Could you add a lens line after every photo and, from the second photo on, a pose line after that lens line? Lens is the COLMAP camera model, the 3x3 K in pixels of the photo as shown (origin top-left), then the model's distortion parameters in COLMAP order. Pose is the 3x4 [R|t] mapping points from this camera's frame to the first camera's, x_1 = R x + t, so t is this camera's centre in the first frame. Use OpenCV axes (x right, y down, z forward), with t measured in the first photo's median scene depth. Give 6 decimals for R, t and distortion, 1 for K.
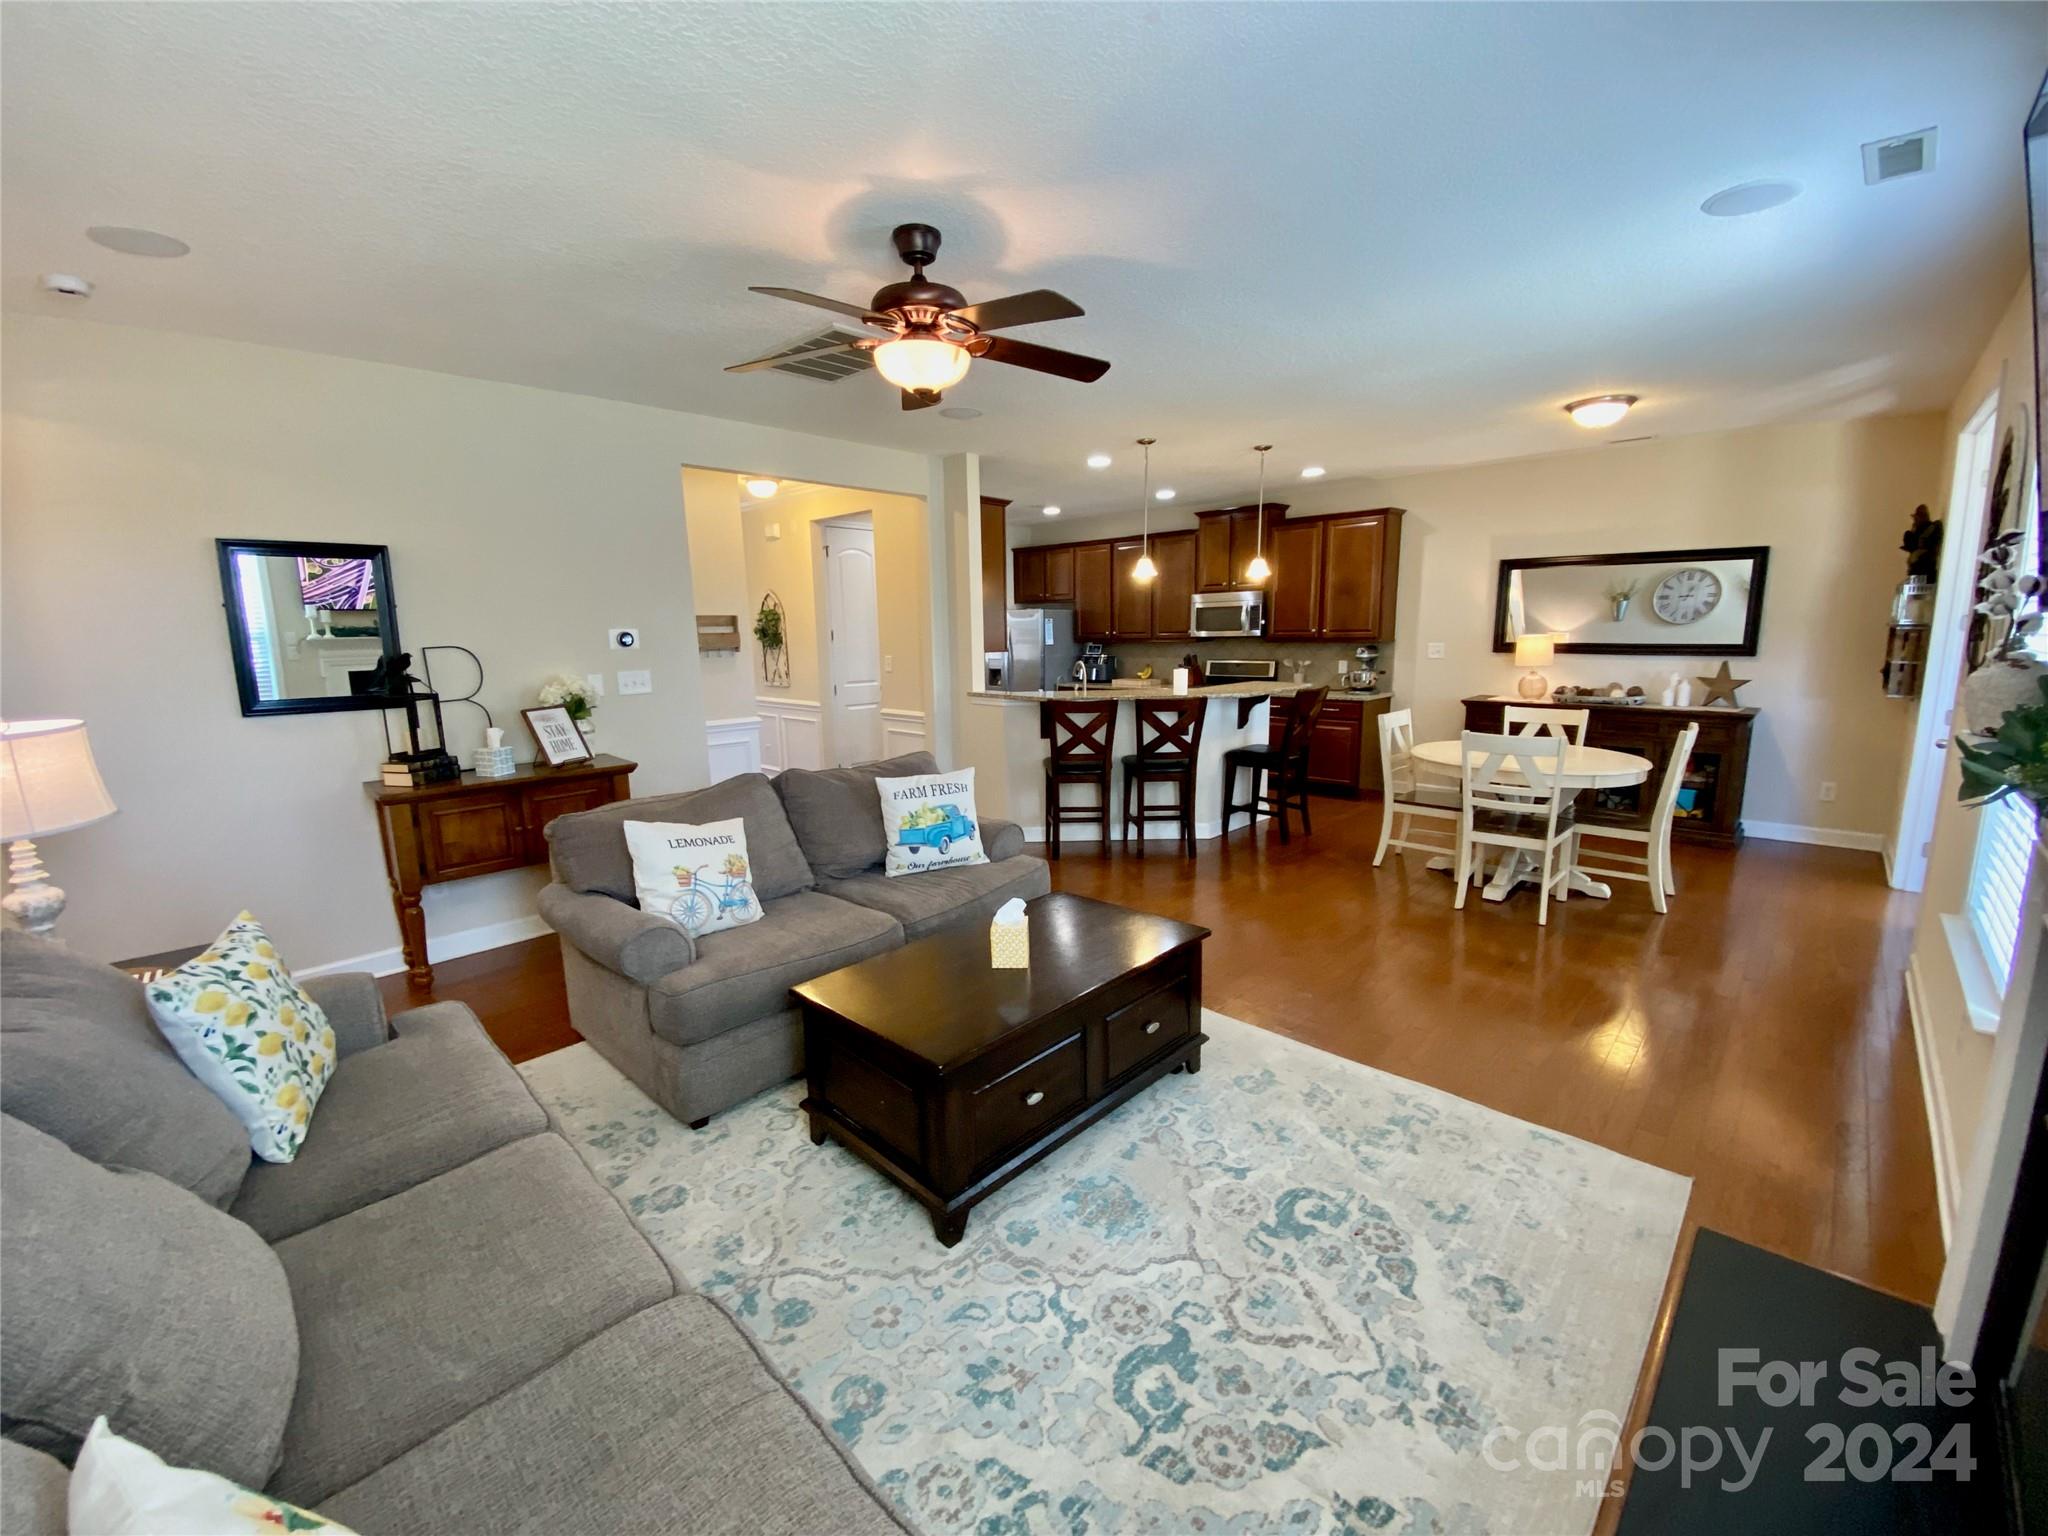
lens RADIAL K [[837.5, 0, 1021.1], [0, 837.5, 777.4], [0, 0, 1]] dist [0.027162, -0.022488]
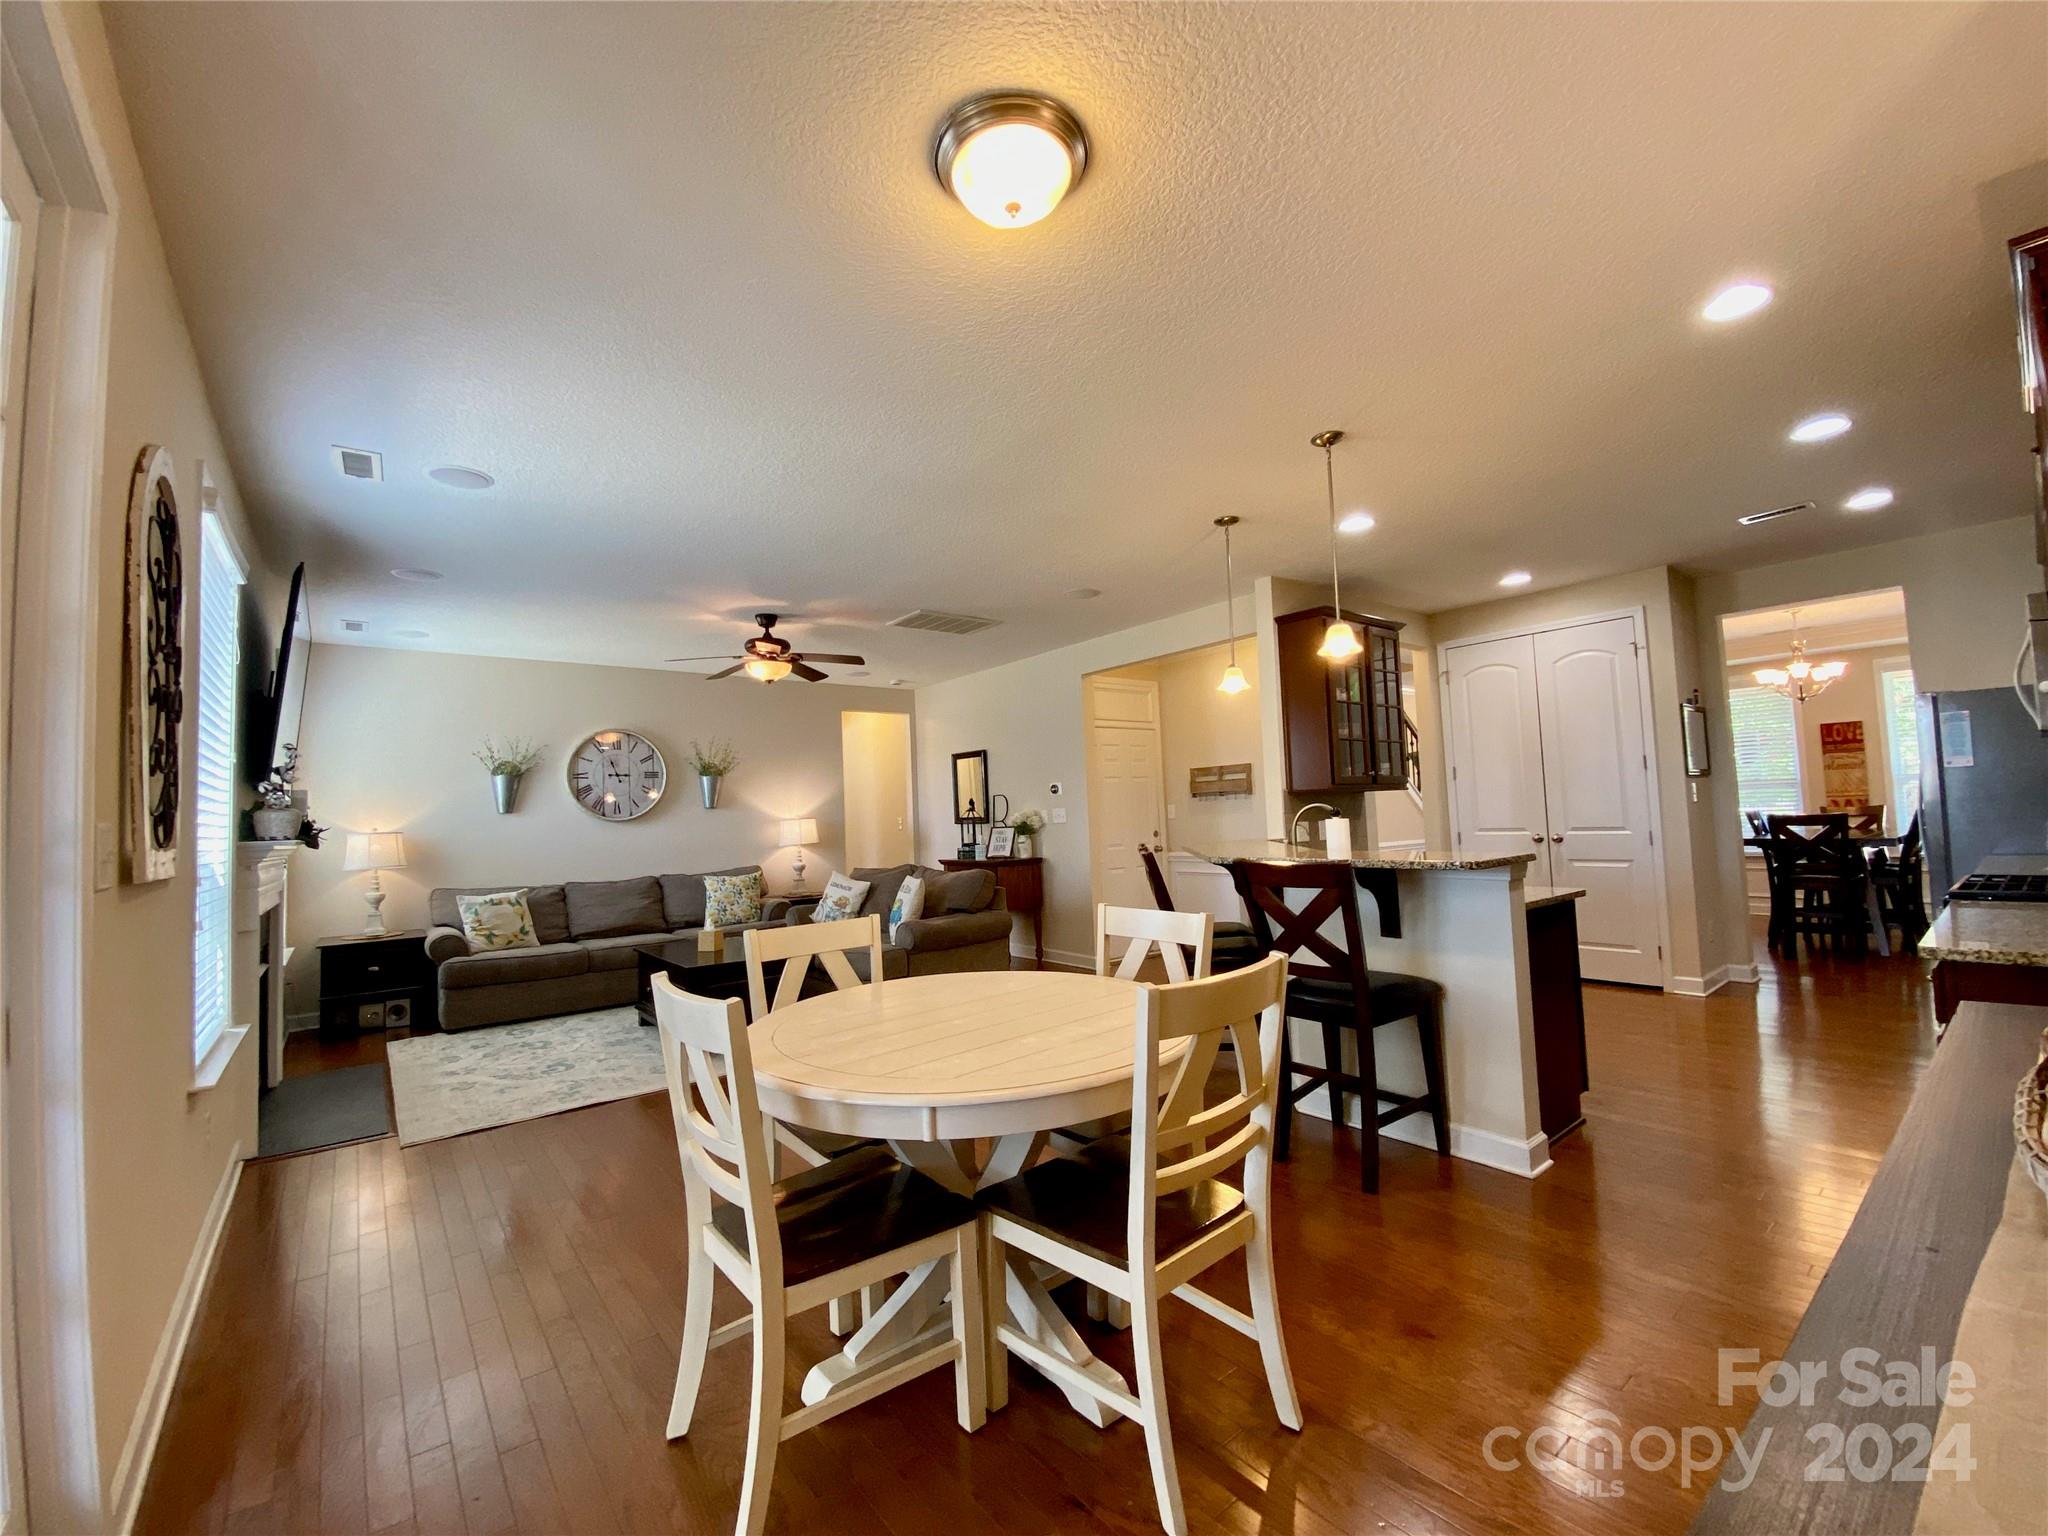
lens RADIAL K [[837.5, 0, 1021.1], [0, 837.5, 777.4], [0, 0, 1]] dist [0.027162, -0.022488]
pose [[-0.138409, -0.022777, -0.990113, 1.218848], [-0.133792, 0.991001, -0.004095, -0.184265], [0.981296, 0.131903, -0.140211, 1.249405]]
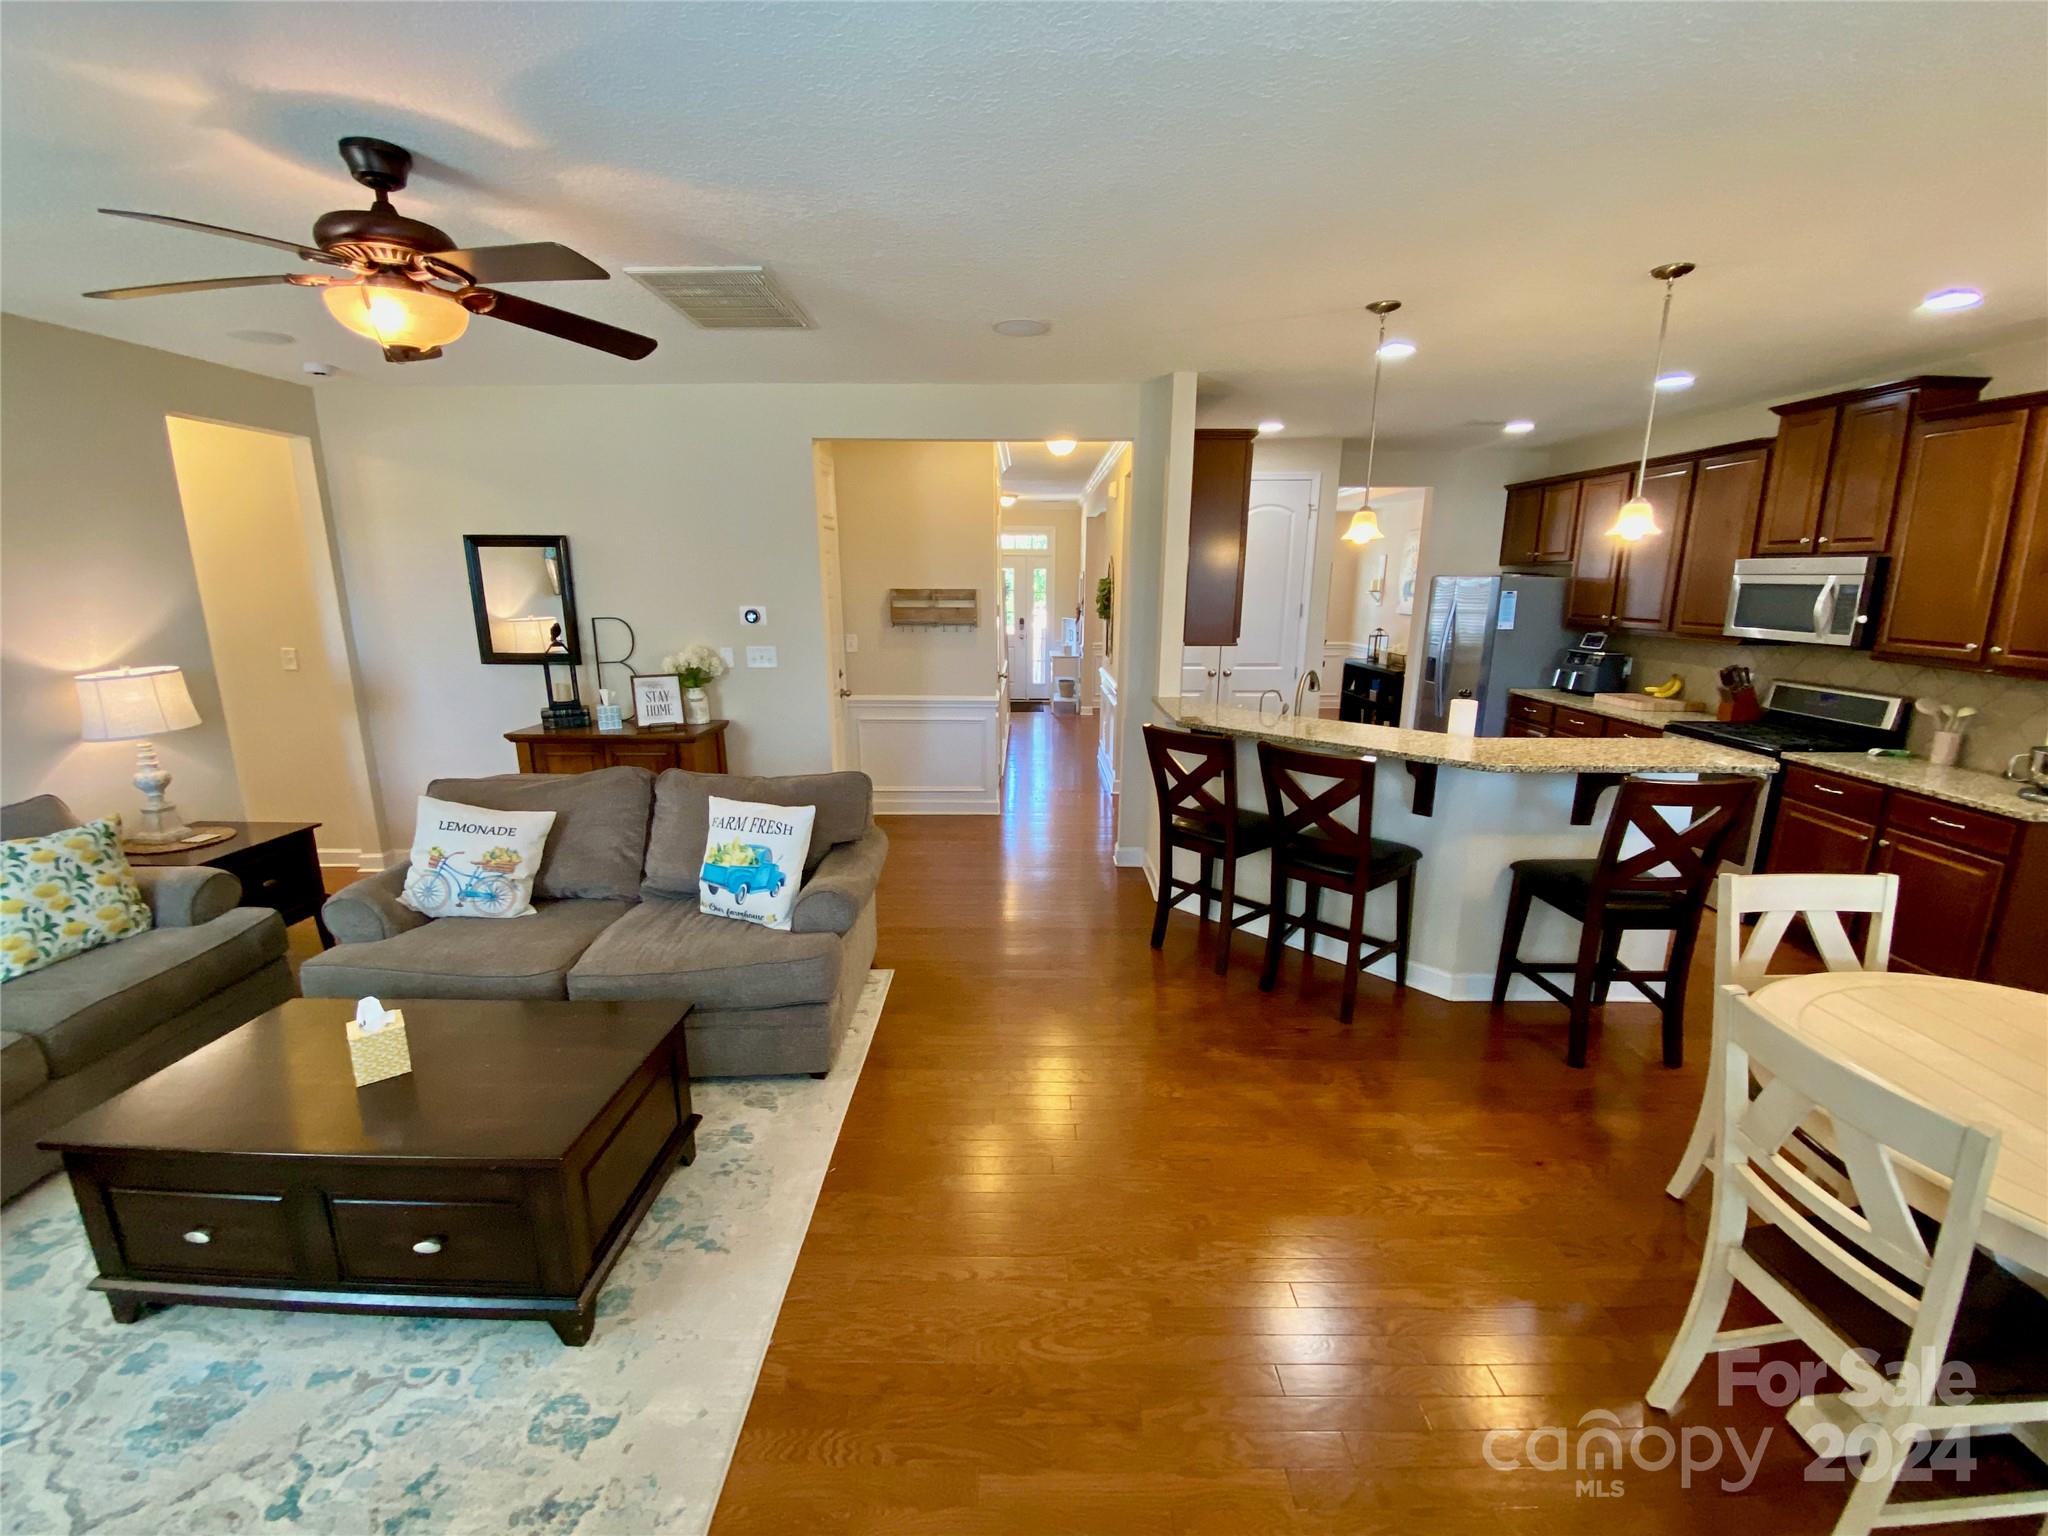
lens RADIAL K [[837.5, 0, 1021.1], [0, 837.5, 777.4], [0, 0, 1]] dist [0.027162, -0.022488]
pose [[0.682562, 0.186206, -0.706708, 0.586860], [-0.142963, 0.982334, 0.120751, -0.151760], [0.716708, 0.018613, 0.697125, 0.551148]]
